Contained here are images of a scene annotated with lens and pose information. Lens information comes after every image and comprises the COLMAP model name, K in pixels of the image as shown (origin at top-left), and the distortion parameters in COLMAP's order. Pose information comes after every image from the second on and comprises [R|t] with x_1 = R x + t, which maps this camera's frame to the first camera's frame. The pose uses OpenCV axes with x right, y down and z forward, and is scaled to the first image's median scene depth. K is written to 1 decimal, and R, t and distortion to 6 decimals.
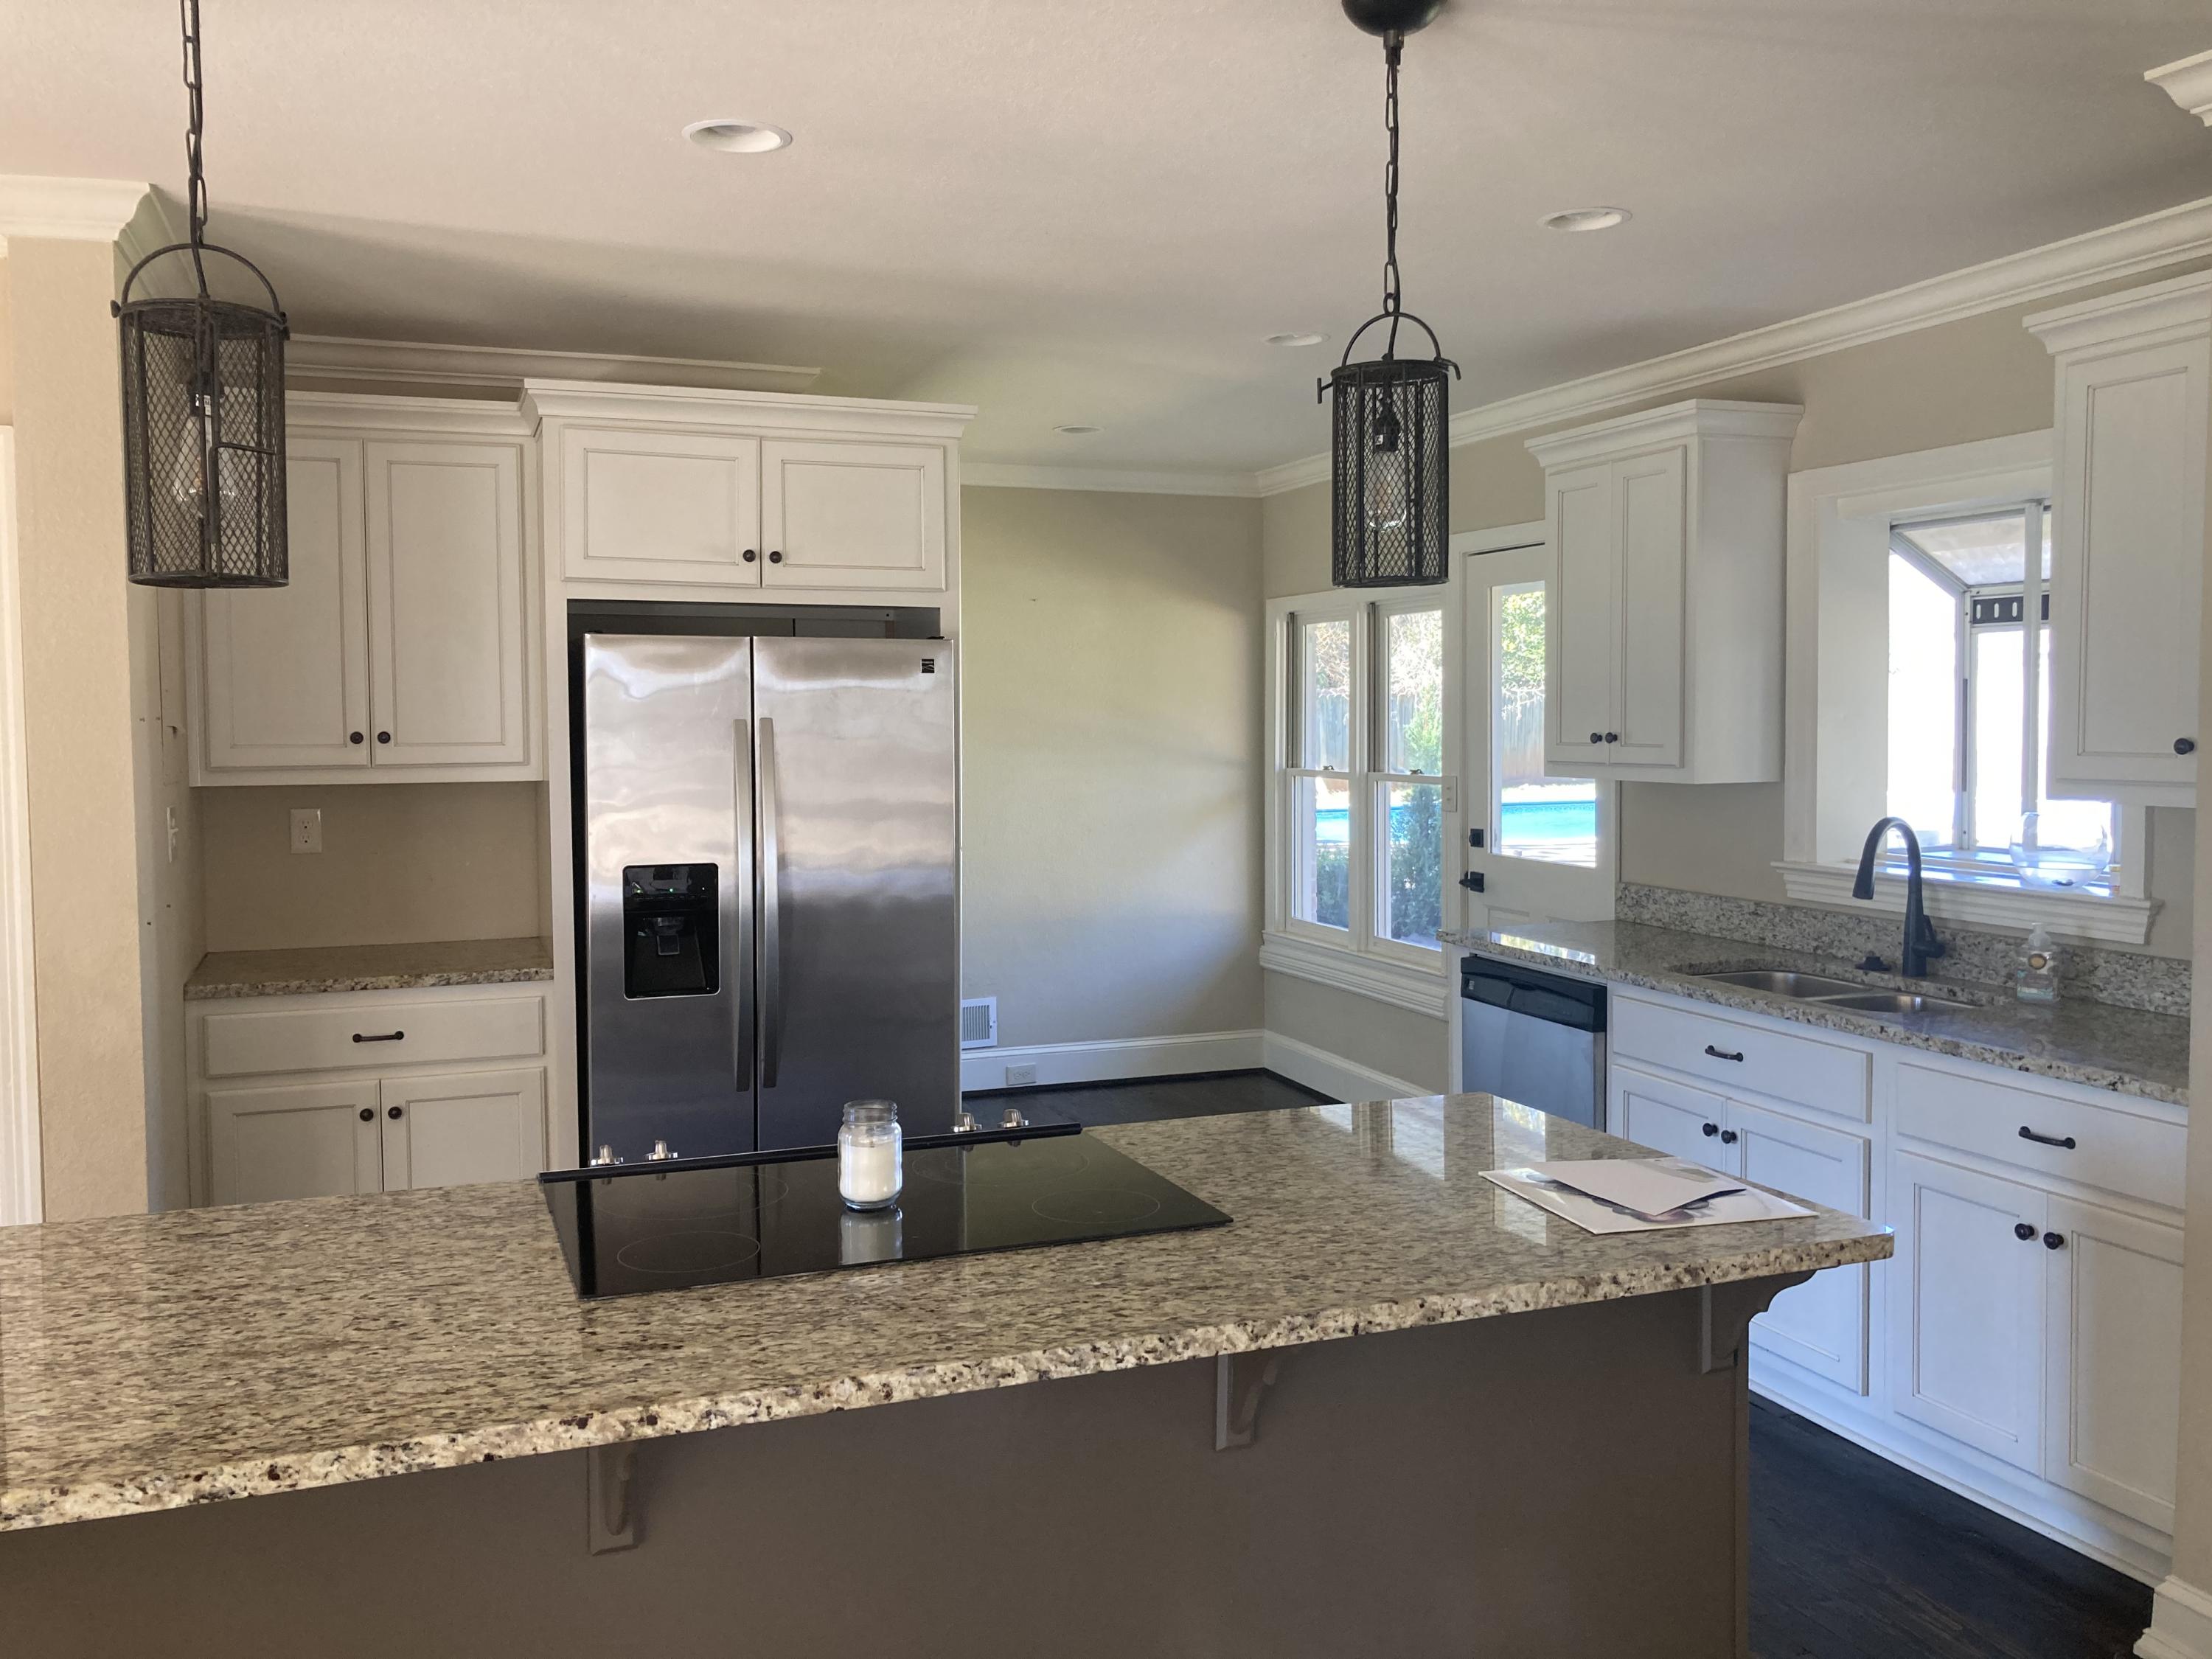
lens RADIAL K [[1803.5, 0, 1078.7], [0, 1803.5, 814.6], [0, 0, 1]] dist [0.019925, -0.013267]
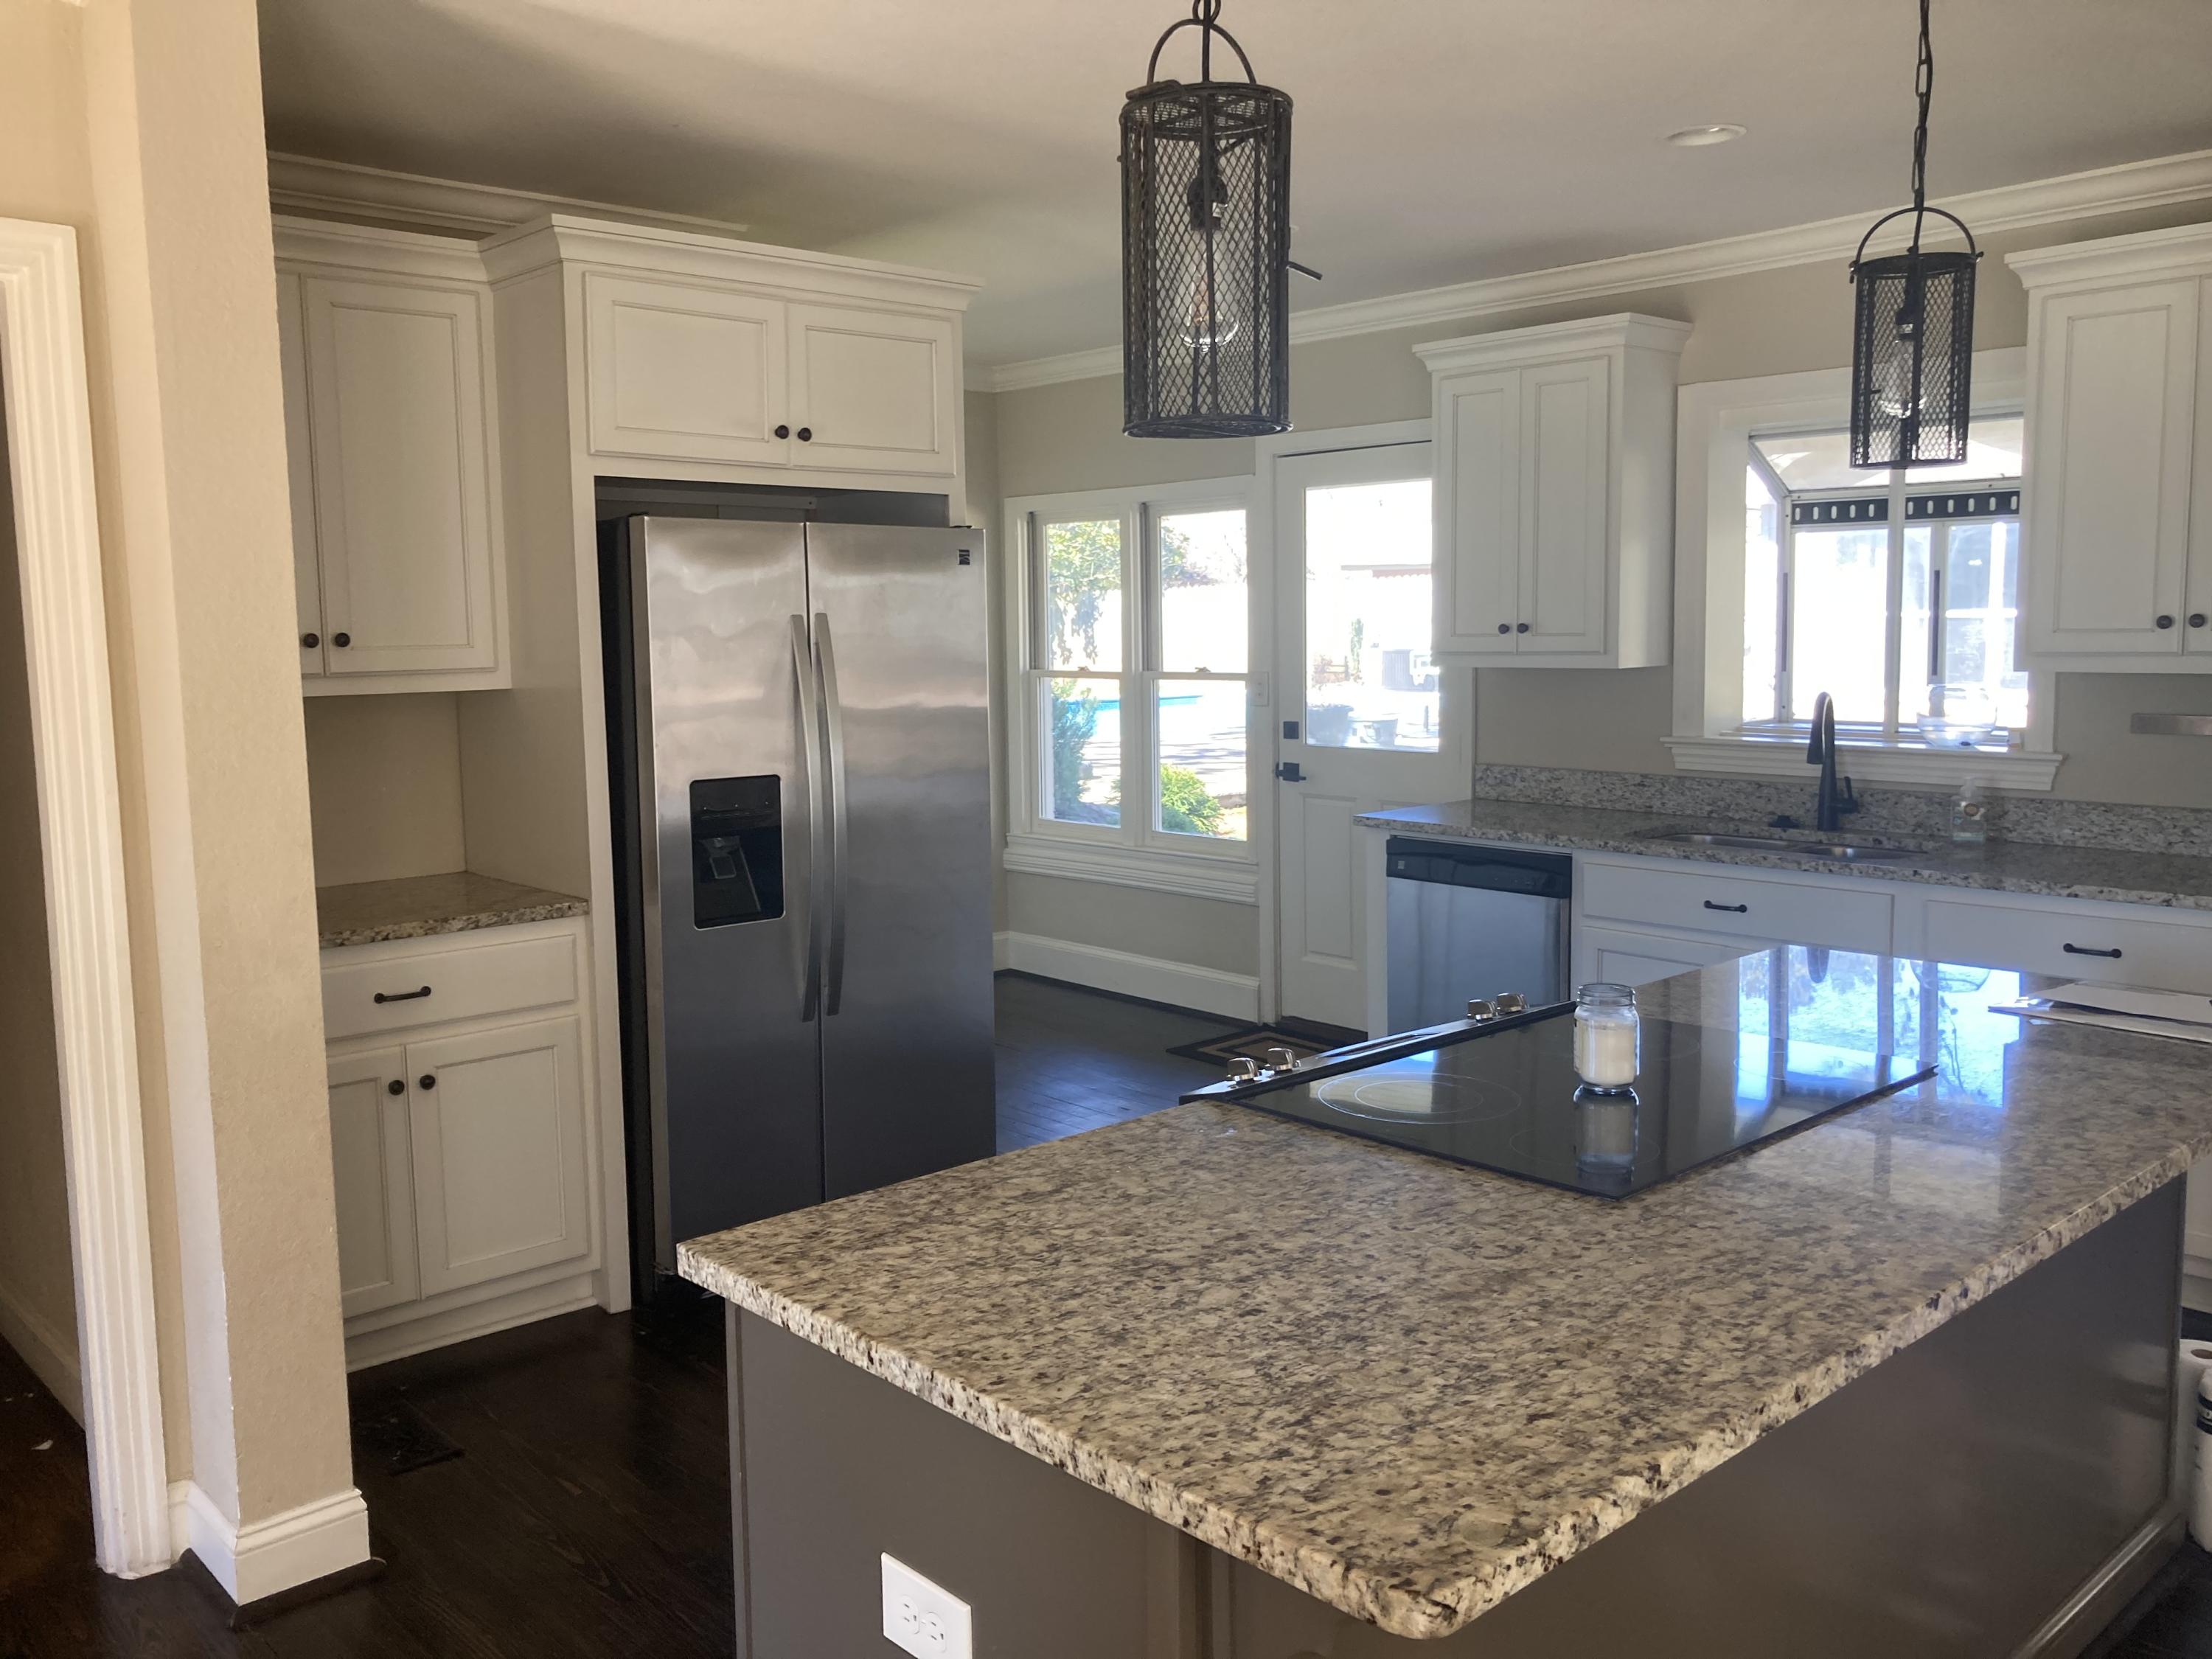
lens RADIAL K [[1803.5, 0, 1078.7], [0, 1803.5, 814.6], [0, 0, 1]] dist [0.019925, -0.013267]
pose [[0.929713, -0.047519, 0.365205, -0.398306], [0.029864, 0.998103, 0.053843, 0.003042], [-0.367071, -0.039152, 0.929369, 0.104775]]
